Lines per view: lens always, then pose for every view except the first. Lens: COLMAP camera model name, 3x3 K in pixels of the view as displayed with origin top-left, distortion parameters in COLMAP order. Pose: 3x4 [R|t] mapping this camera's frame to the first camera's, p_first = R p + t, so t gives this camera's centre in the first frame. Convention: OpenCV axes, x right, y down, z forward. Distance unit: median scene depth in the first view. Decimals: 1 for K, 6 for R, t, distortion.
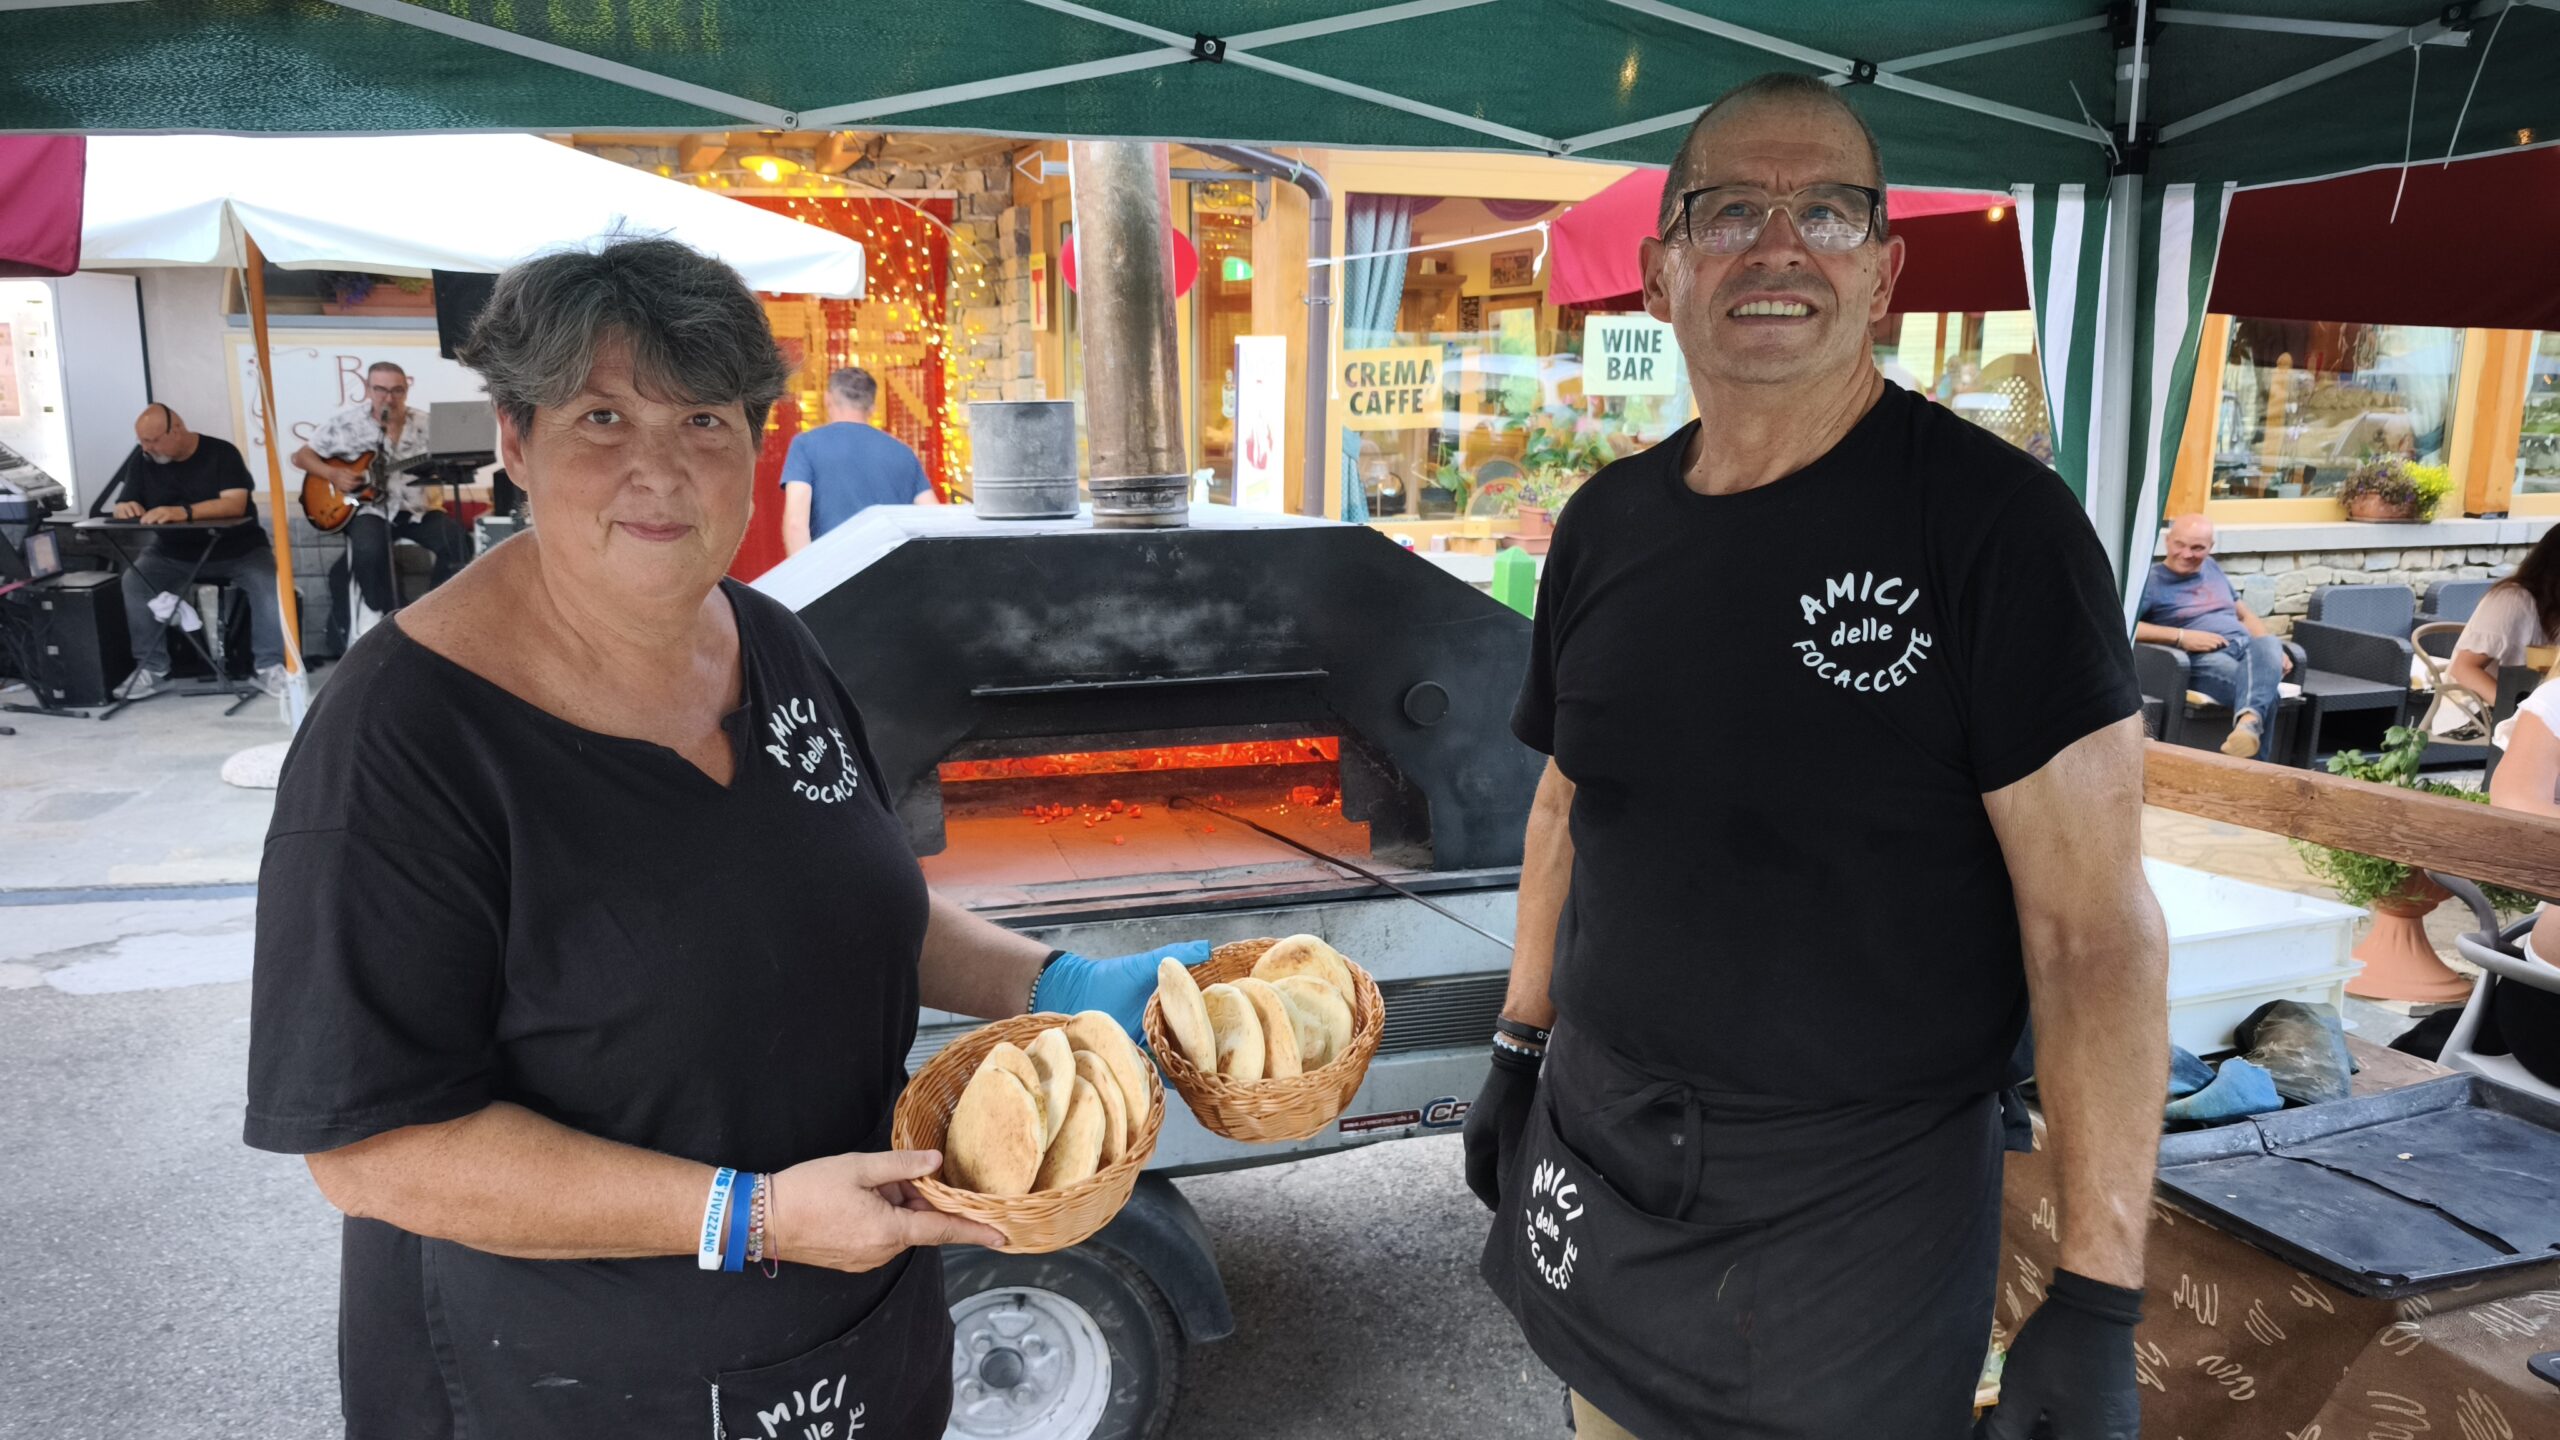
lens RADIAL K [[1818.3, 0, 1292.7], [0, 1818.3, 716.6], [0, 0, 1]] dist [0.006218, -0.023356]
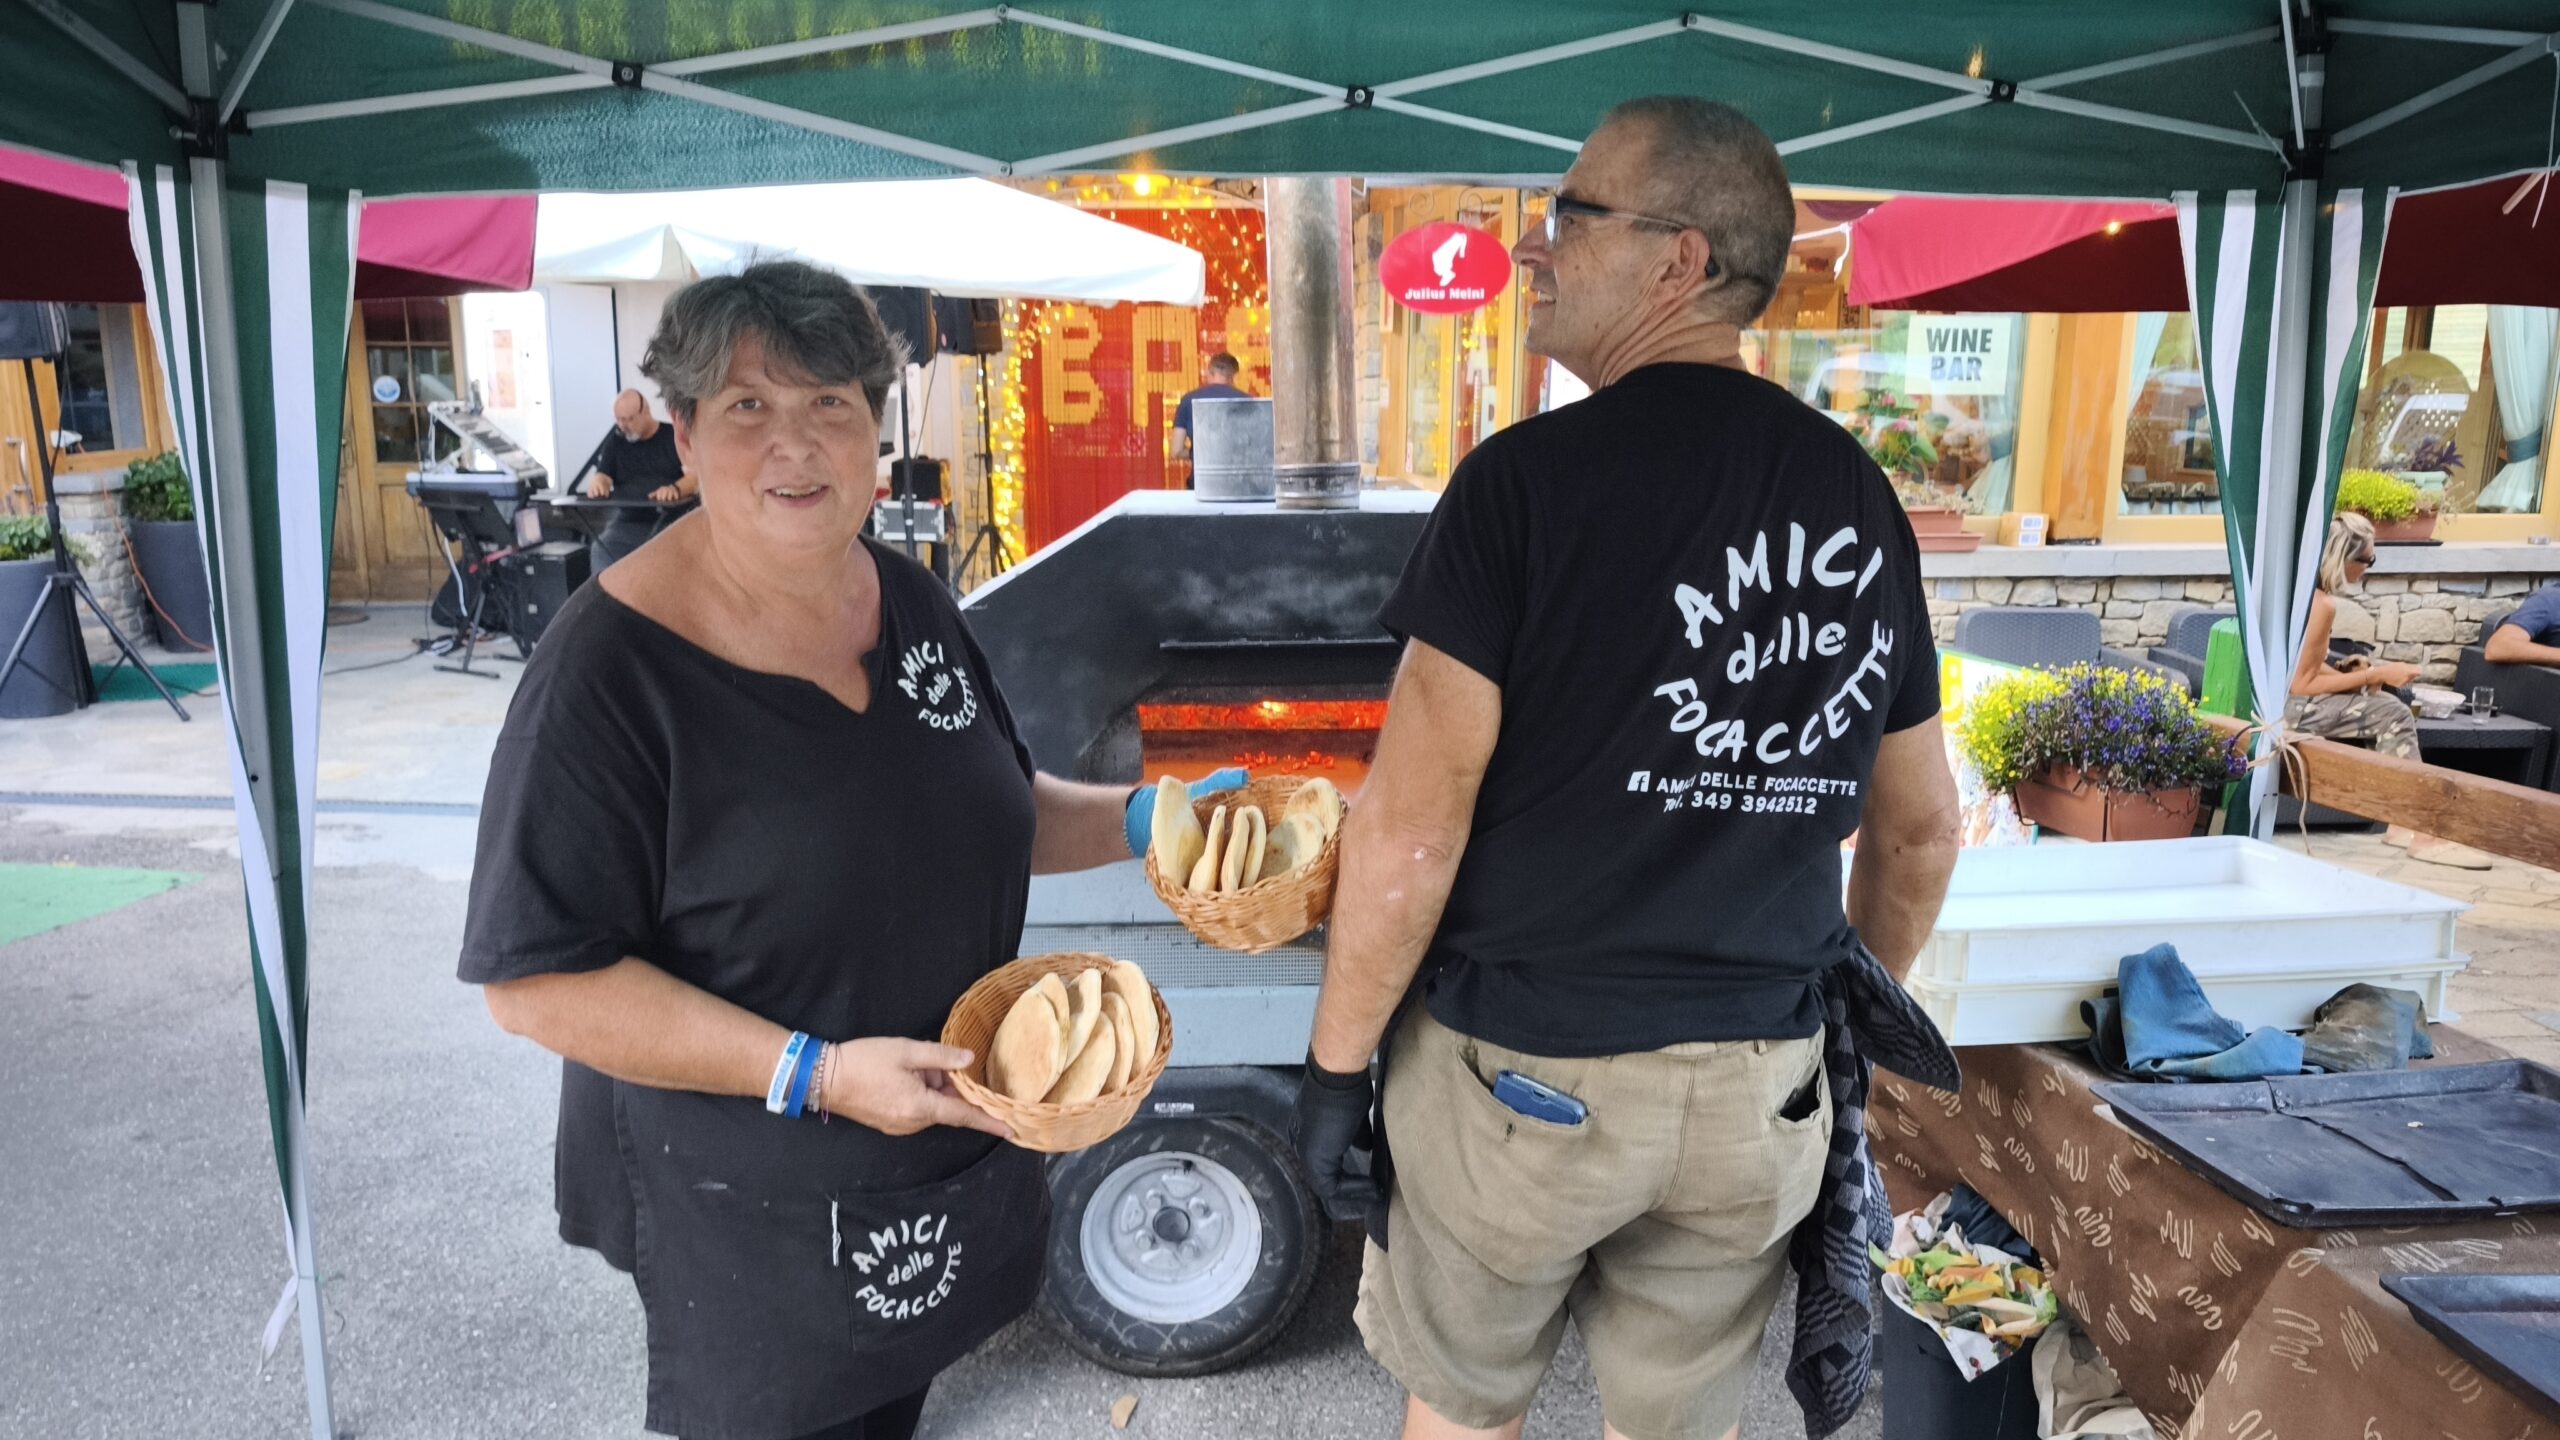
lens RADIAL K [[1818.3, 0, 1283.0], [0, 1818.3, 721.8], [0, 0, 1]] dist [0.006218, -0.023356]
pose [[0.975183, 0.041859, -0.217407, 0.150652], [-0.041092, 0.999123, 0.008051, 0.022165], [0.217554, 0.001083, 0.976048, -0.128194]]
